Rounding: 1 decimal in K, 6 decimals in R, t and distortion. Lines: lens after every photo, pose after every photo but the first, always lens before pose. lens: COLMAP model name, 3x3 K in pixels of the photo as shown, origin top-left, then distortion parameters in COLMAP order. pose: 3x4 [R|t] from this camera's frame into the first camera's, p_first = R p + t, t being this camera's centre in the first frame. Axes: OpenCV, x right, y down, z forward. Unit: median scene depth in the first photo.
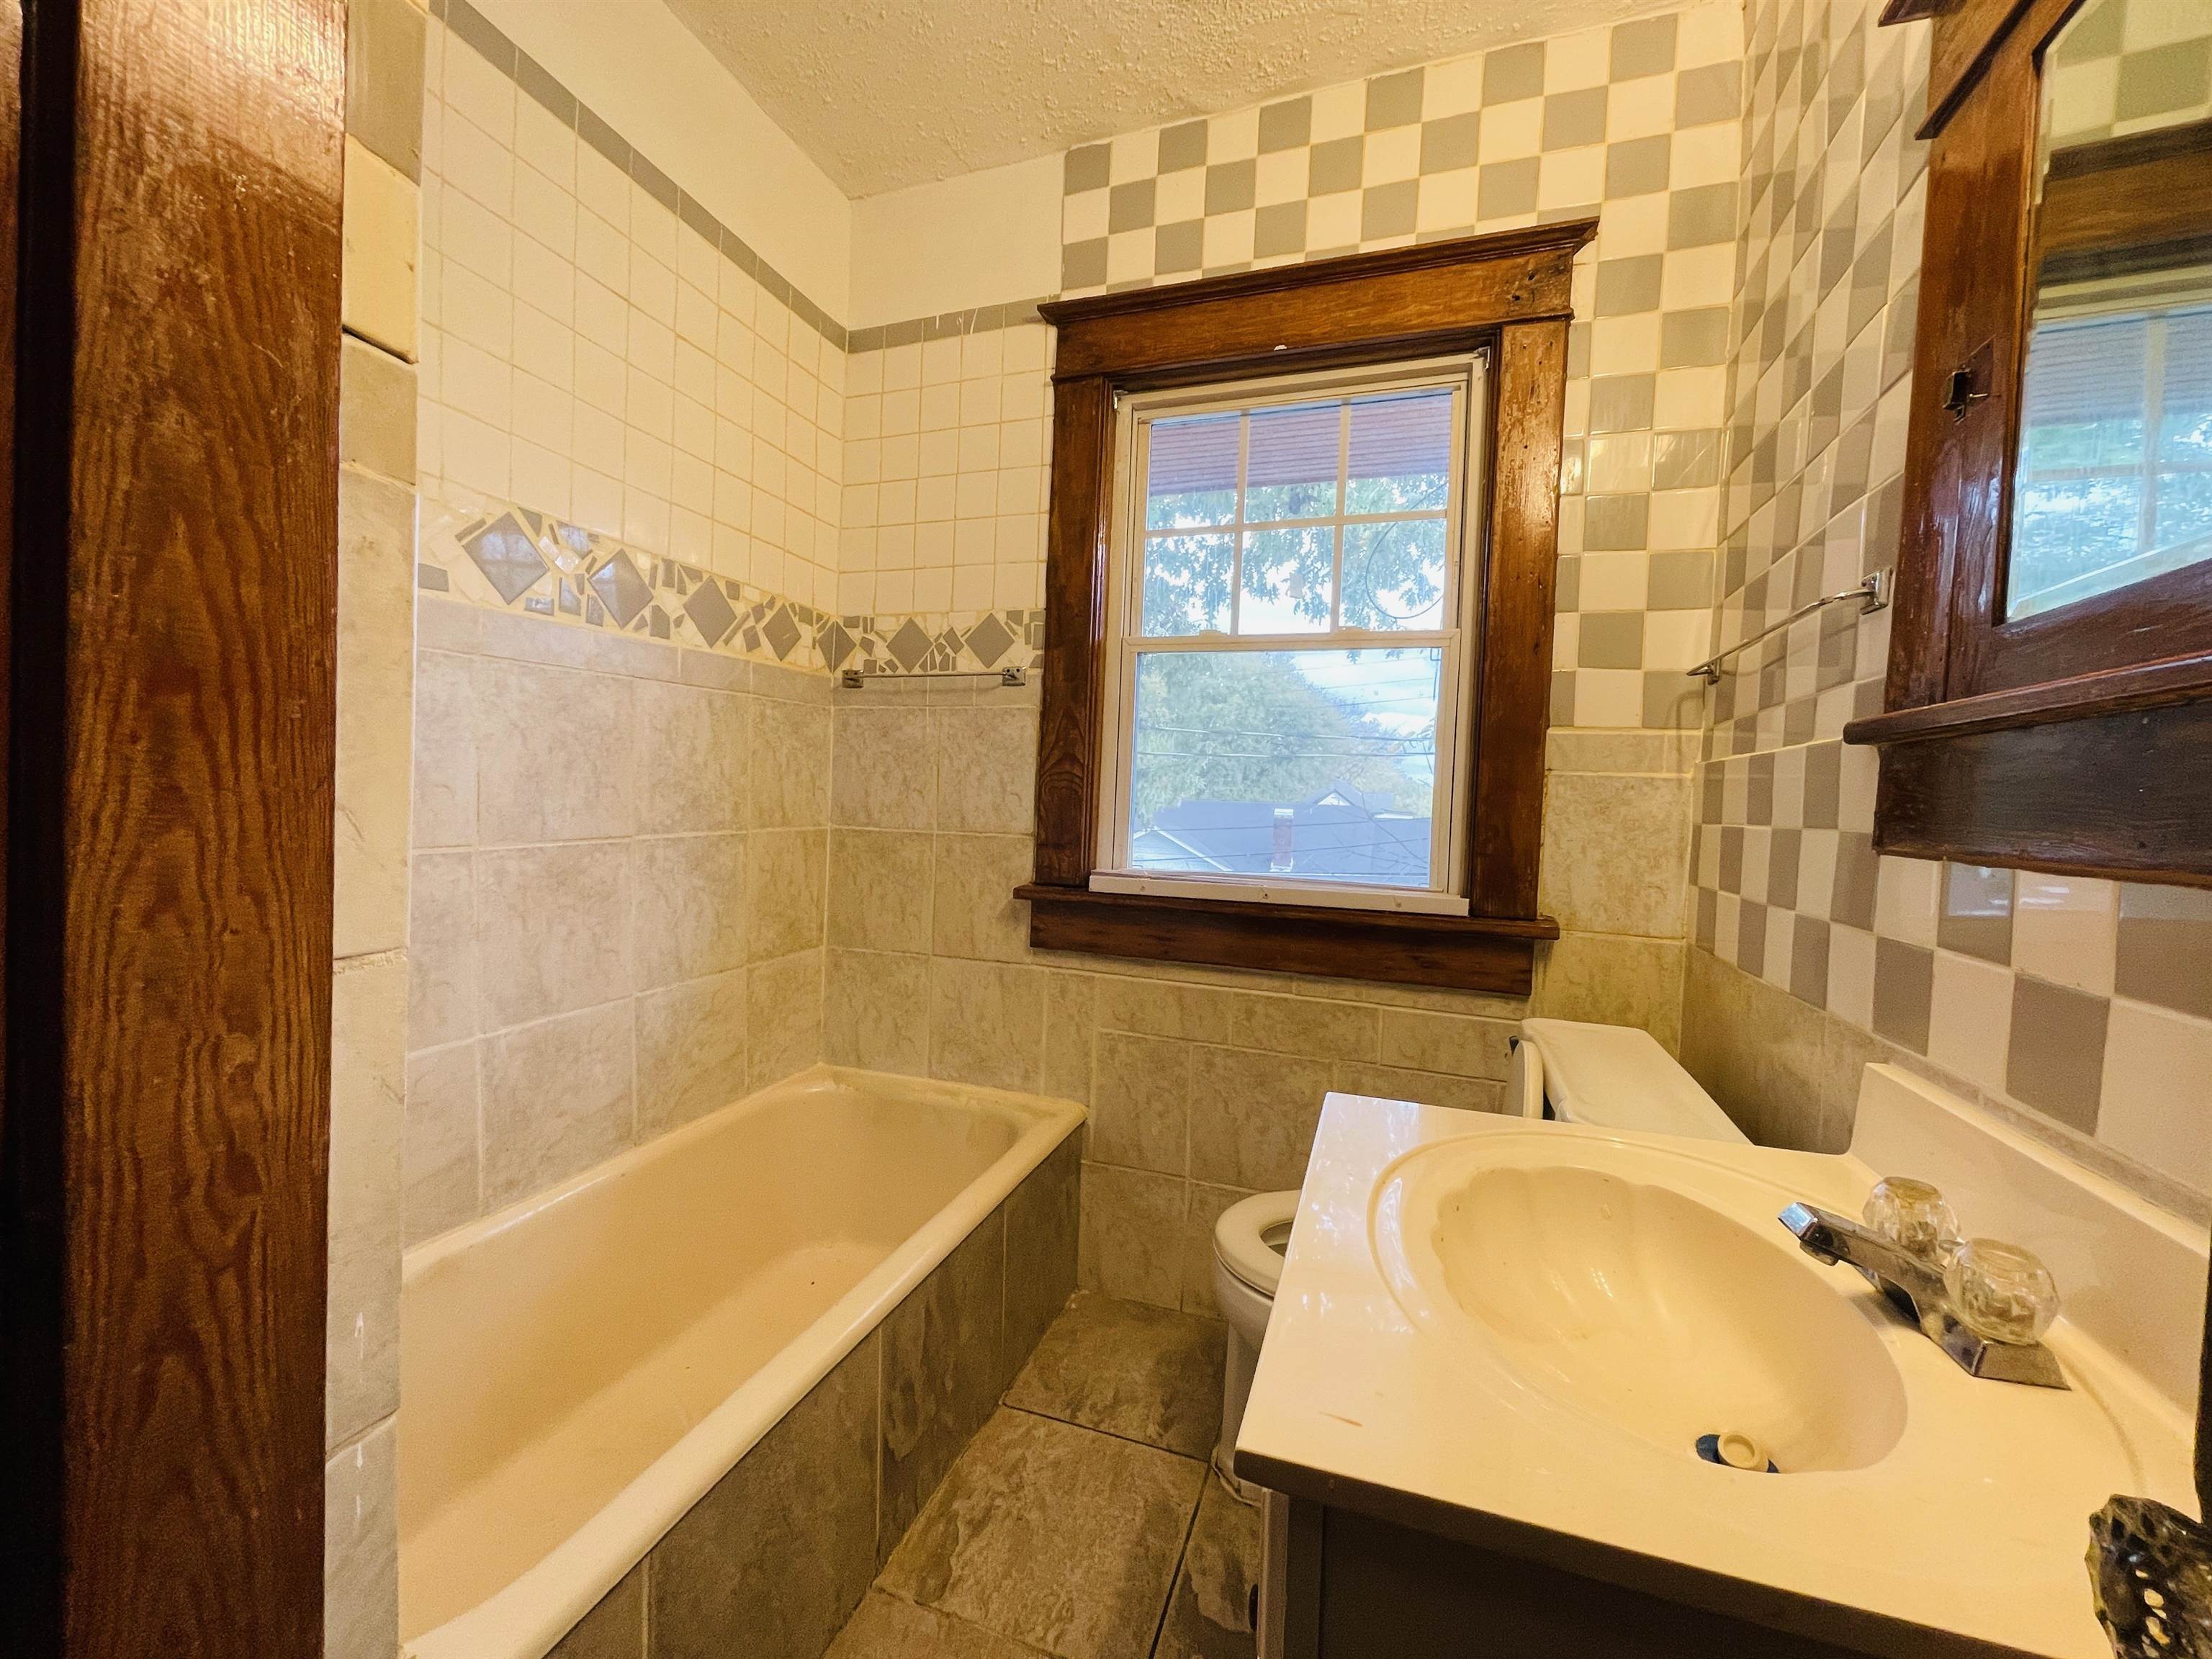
lens RADIAL K [[900.3, 0, 1102.7], [0, 900.3, 835.4], [0, 0, 1]] dist [0.010497, -0.007713]
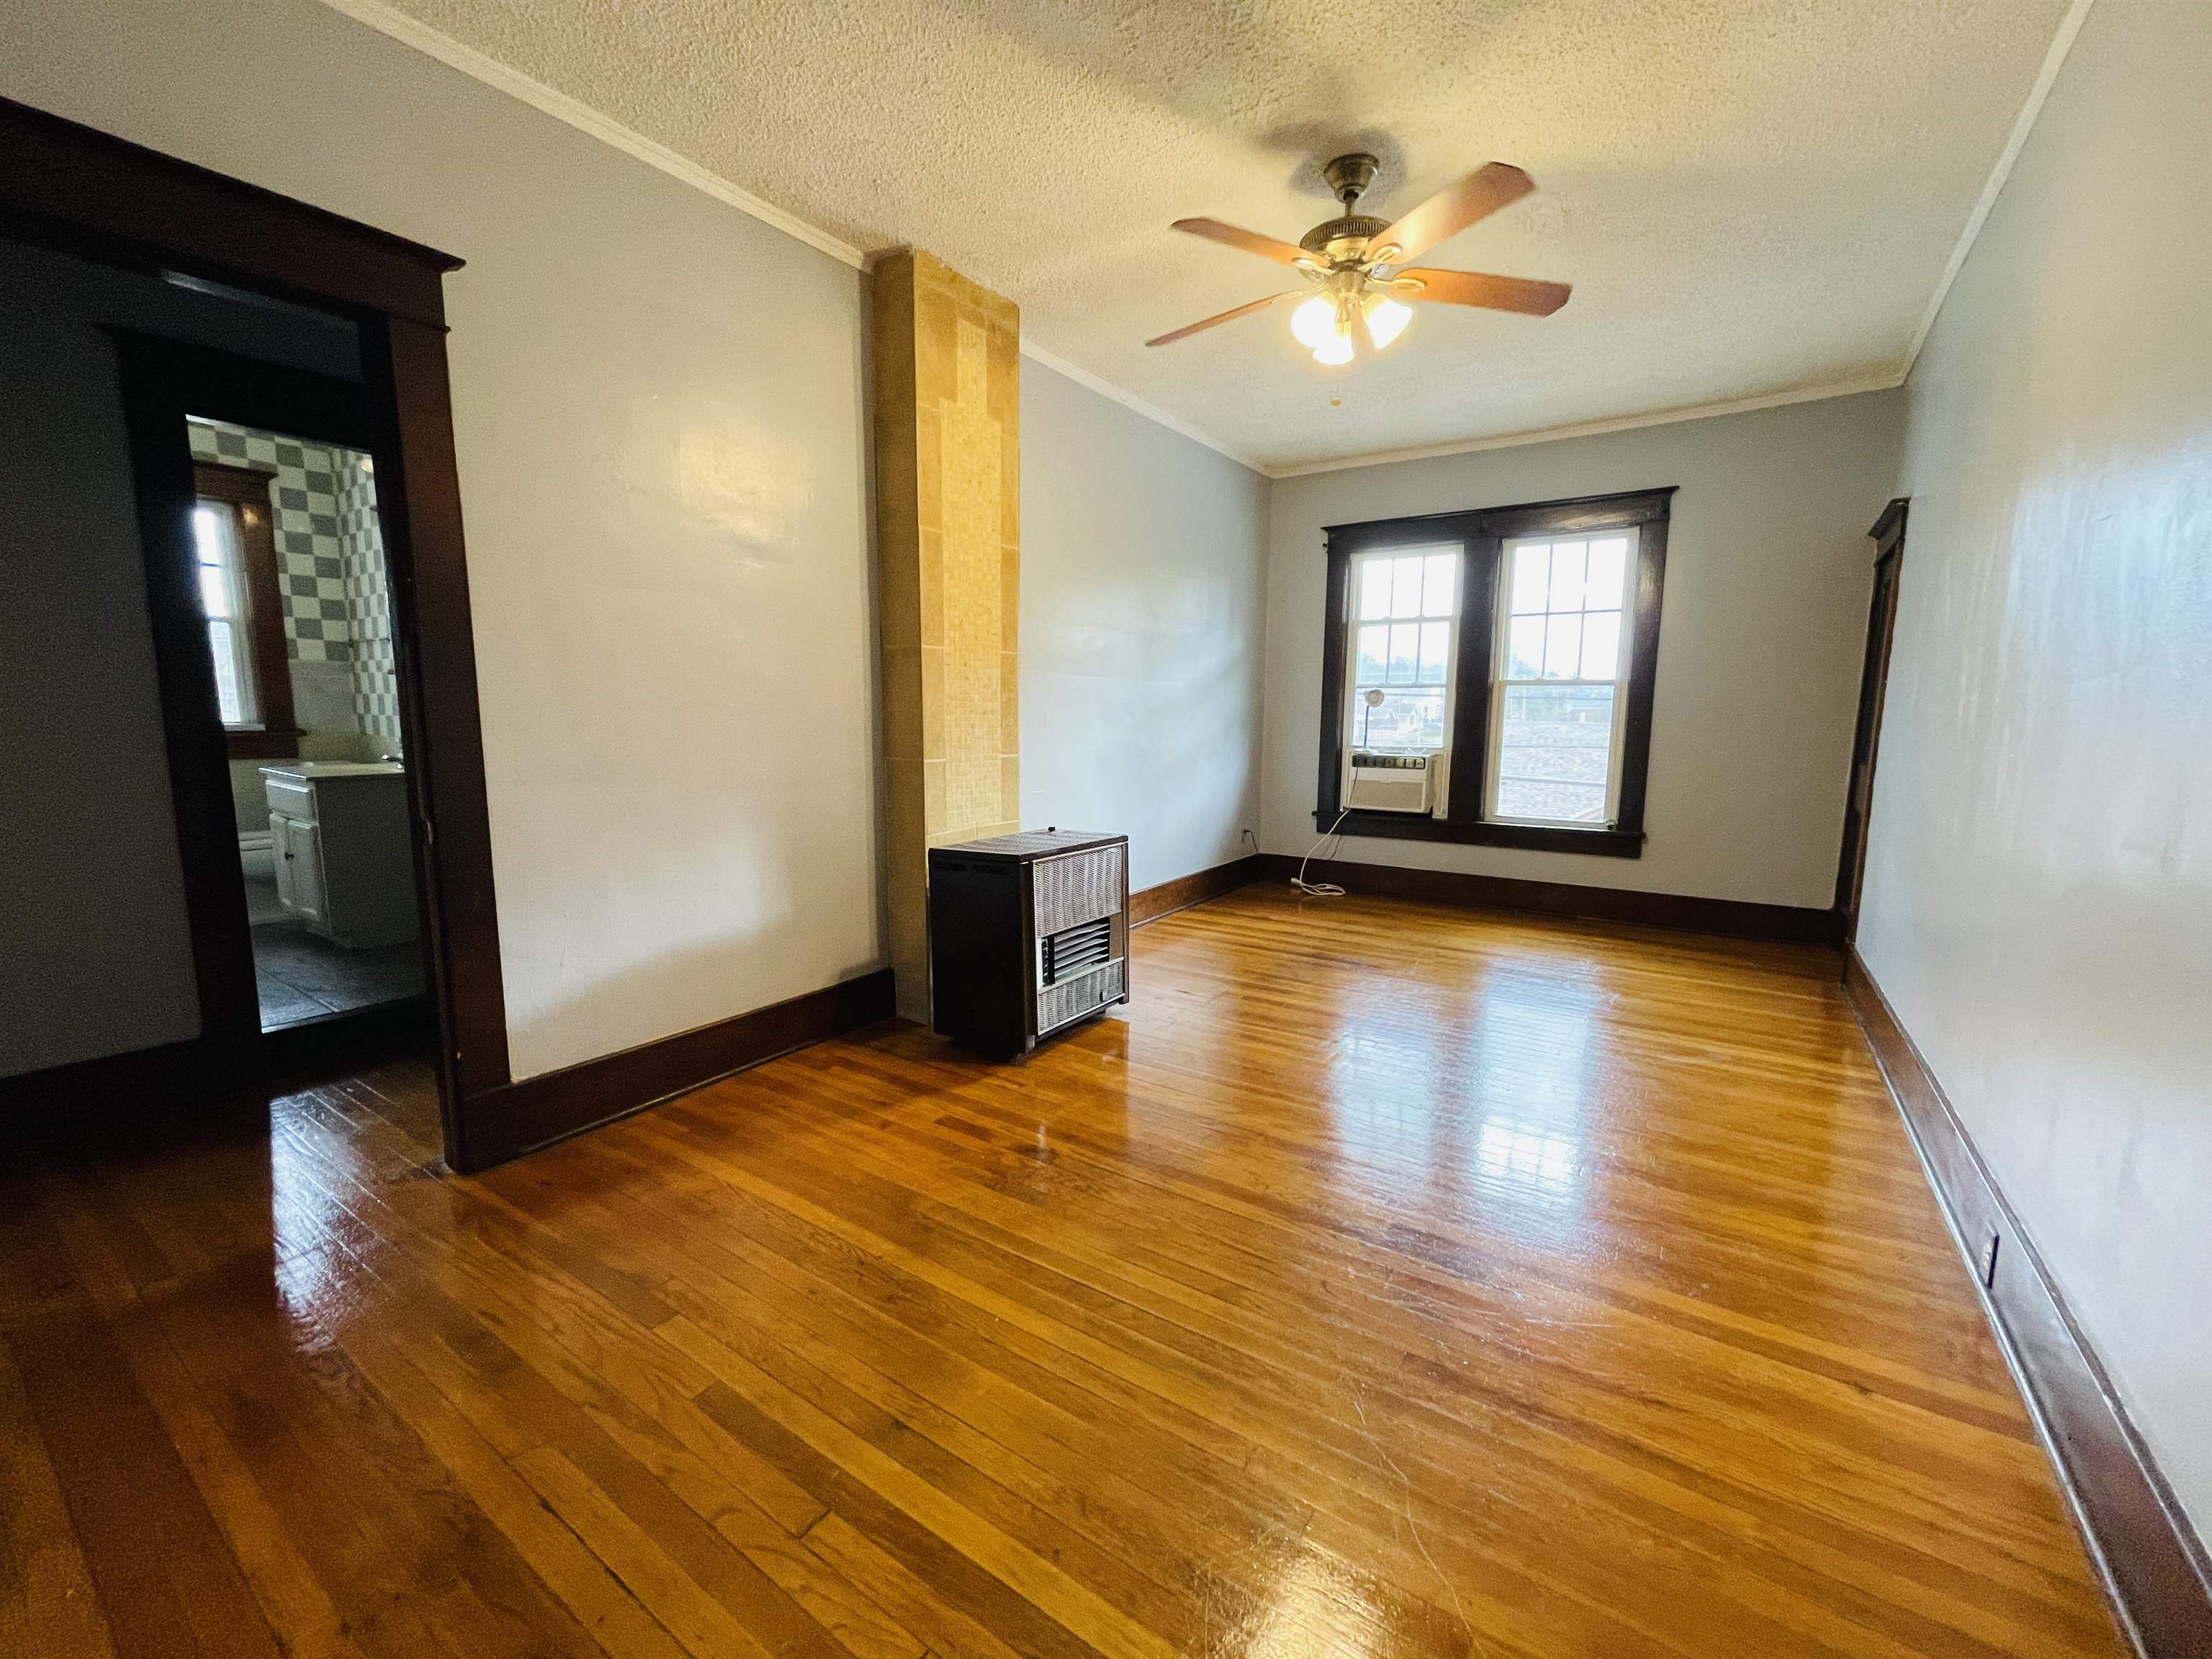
lens RADIAL K [[900.3, 0, 1102.7], [0, 900.3, 835.4], [0, 0, 1]] dist [0.010497, -0.007713]
pose [[0.266340, -0.163023, 0.949993, -1.539637], [0.036283, 0.986591, 0.159131, 0.062521], [-0.963196, -0.007914, 0.268684, -2.122592]]
